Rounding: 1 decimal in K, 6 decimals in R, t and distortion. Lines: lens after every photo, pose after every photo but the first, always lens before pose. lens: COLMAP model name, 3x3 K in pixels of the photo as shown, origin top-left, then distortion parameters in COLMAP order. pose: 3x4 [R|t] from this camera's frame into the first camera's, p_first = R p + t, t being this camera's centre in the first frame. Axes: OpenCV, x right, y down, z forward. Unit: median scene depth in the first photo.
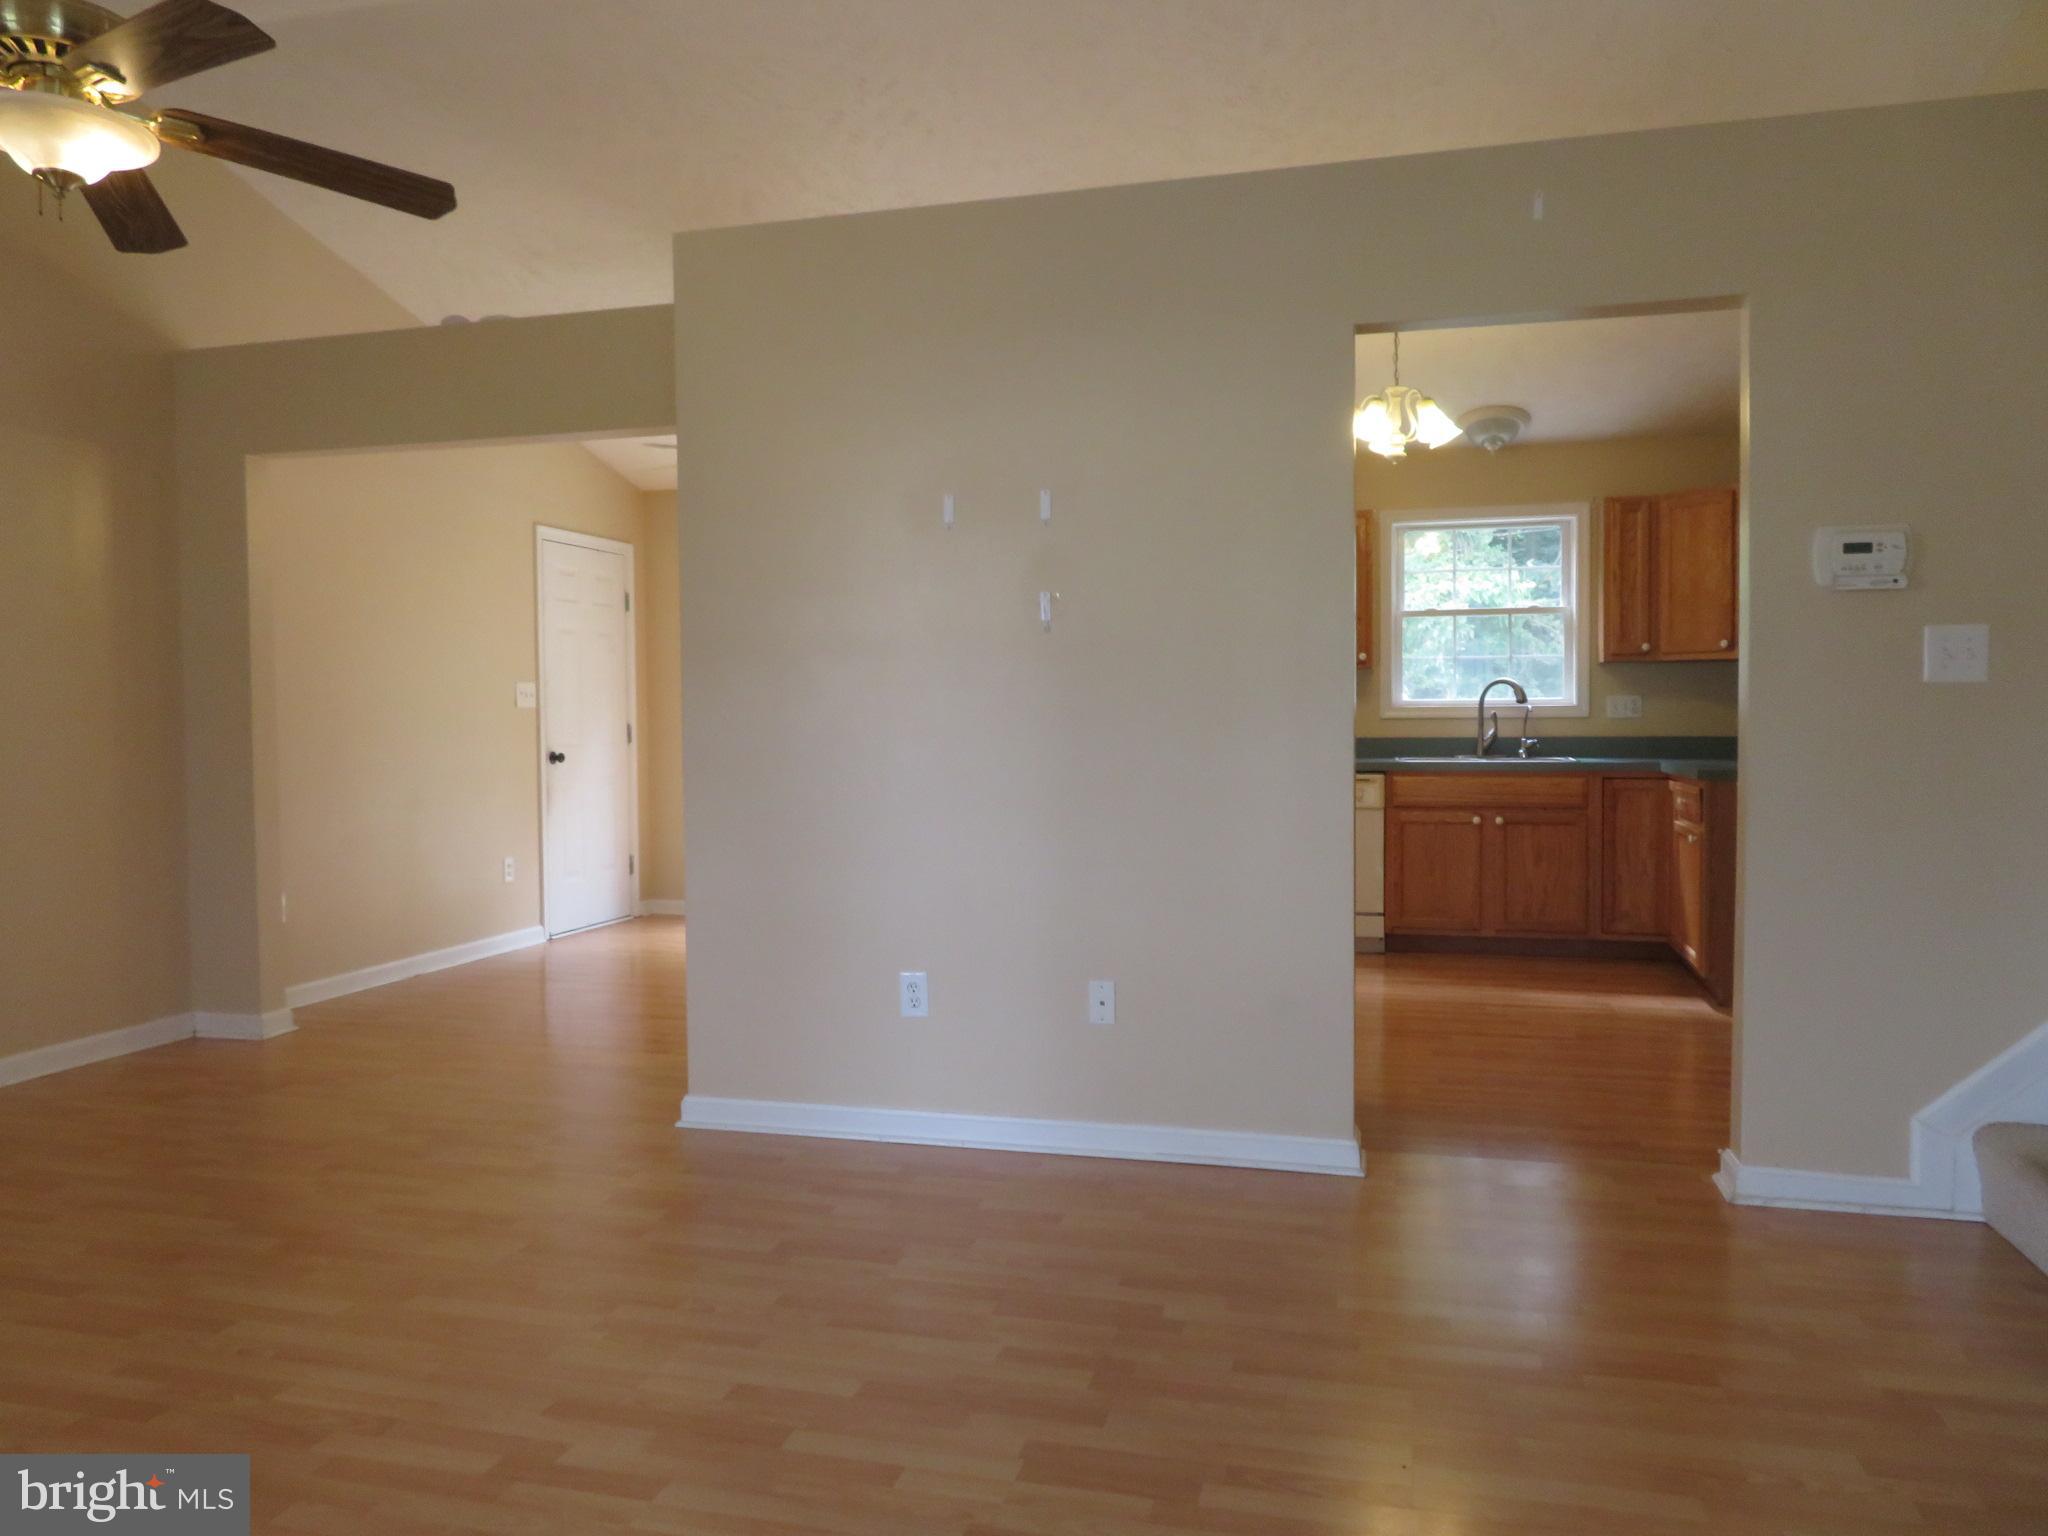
lens RADIAL K [[1464.3, 0, 1019.9], [0, 1464.3, 760.7], [0, 0, 1]] dist [-0.014502, 0.010895]
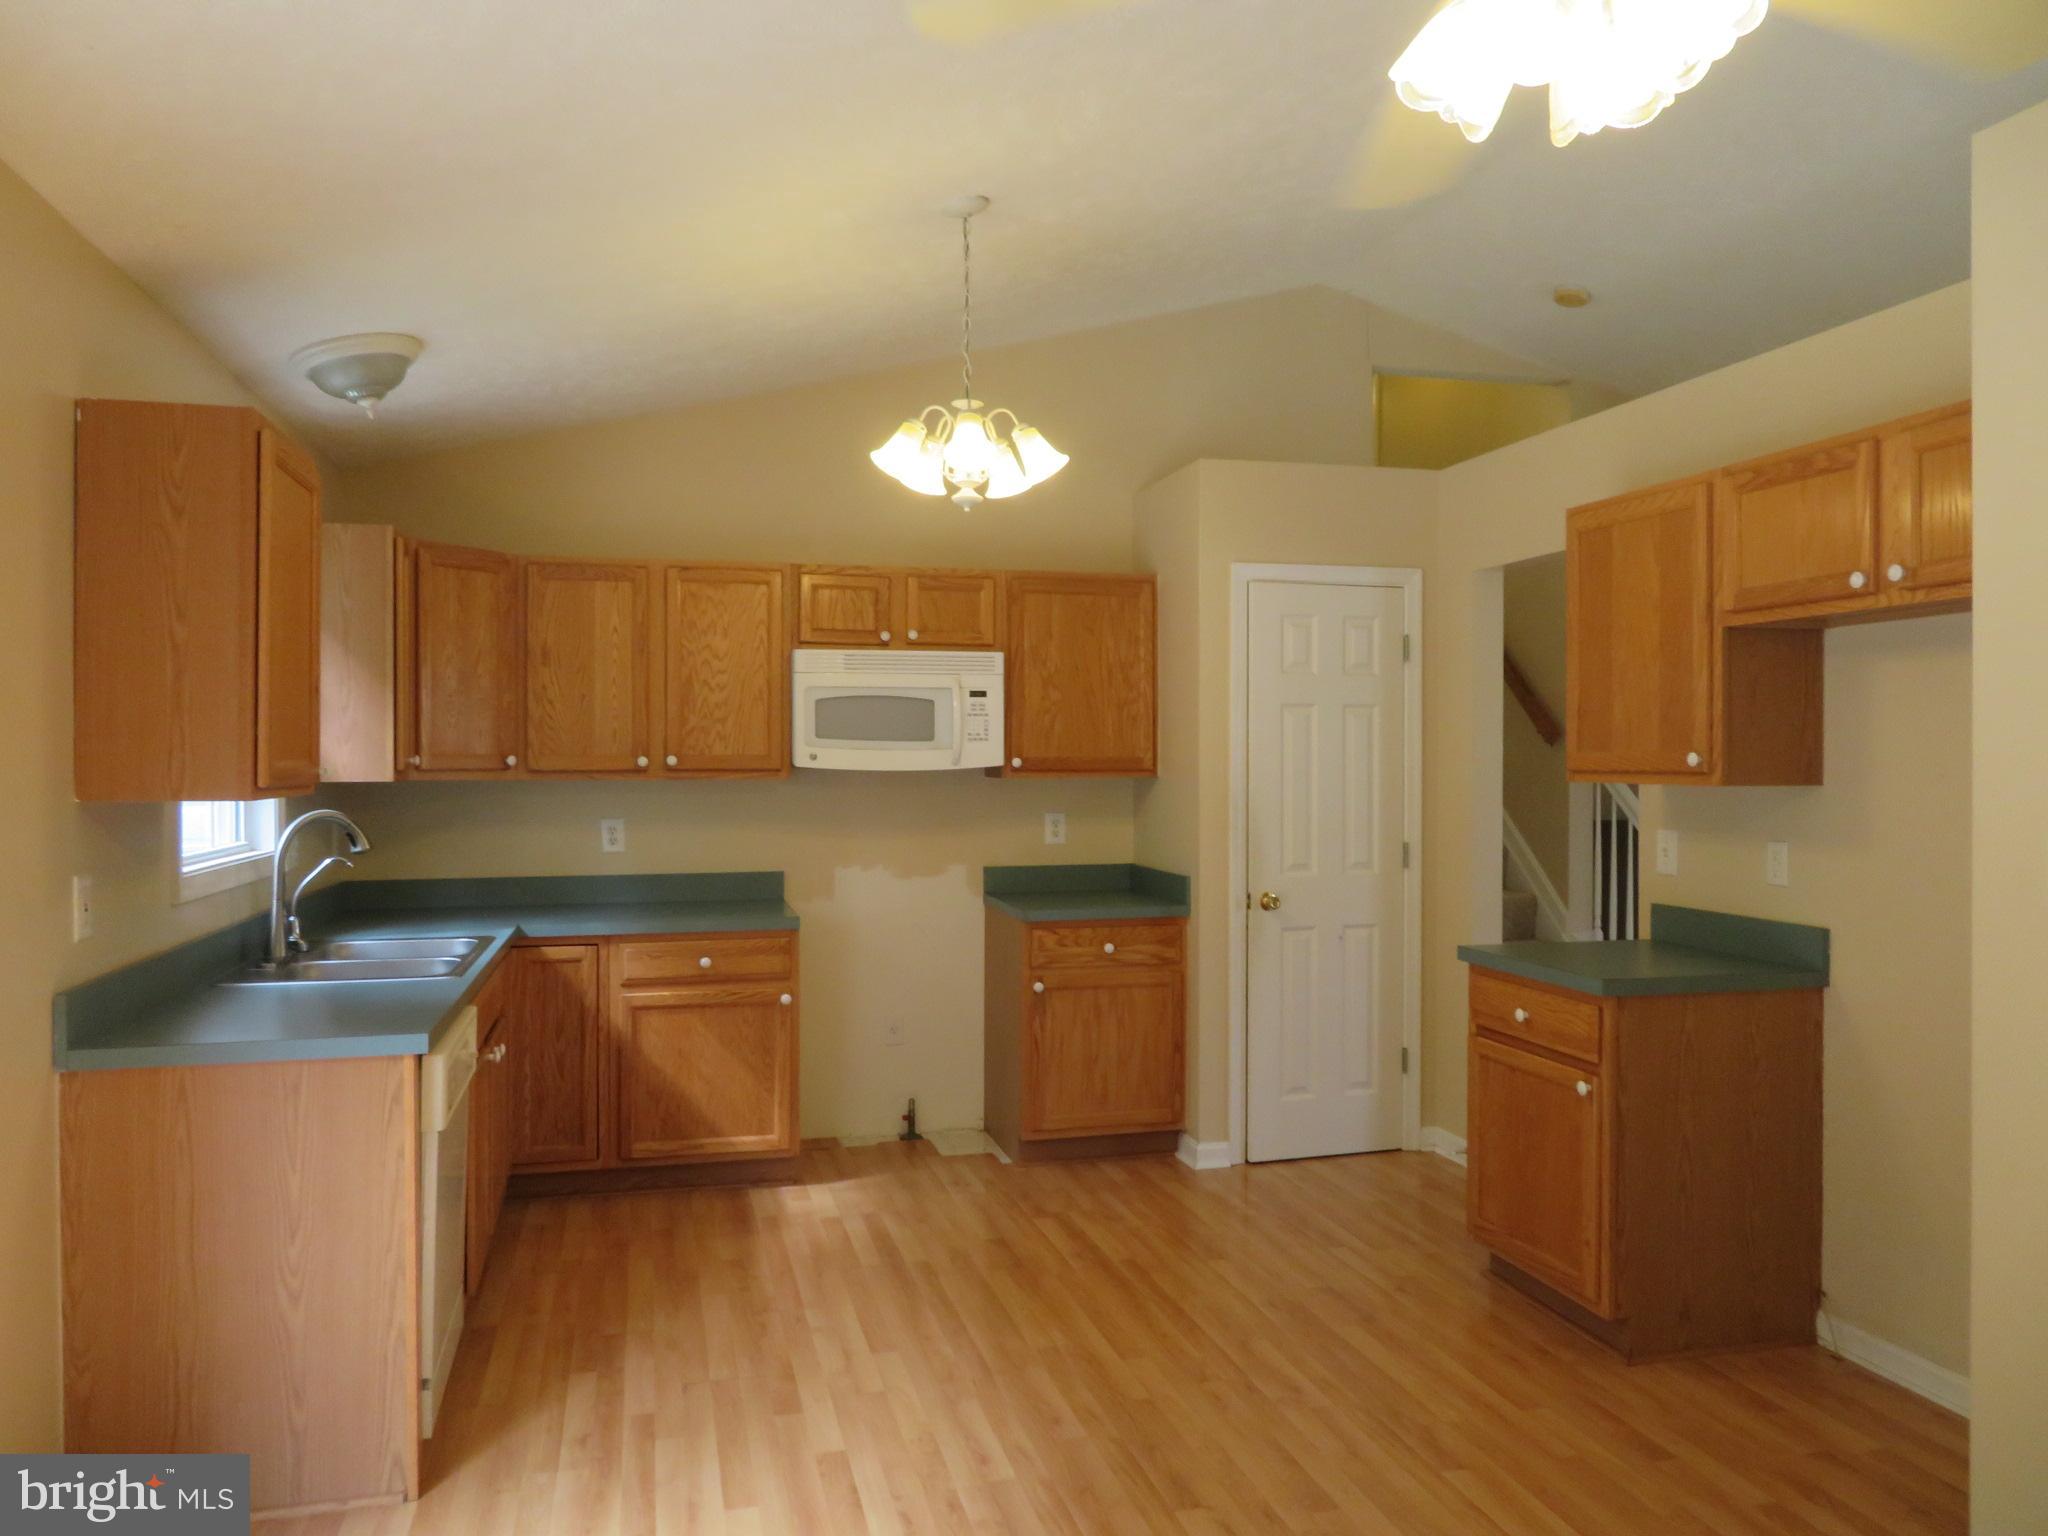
lens RADIAL K [[1464.3, 0, 1032.8], [0, 1464.3, 761.7], [0, 0, 1]] dist [-0.014502, 0.010895]
pose [[-0.496758, 0.003266, 0.867883, -0.316191], [0.031447, 0.999404, 0.014239, -0.082623], [-0.867319, 0.034366, -0.496565, 1.161583]]
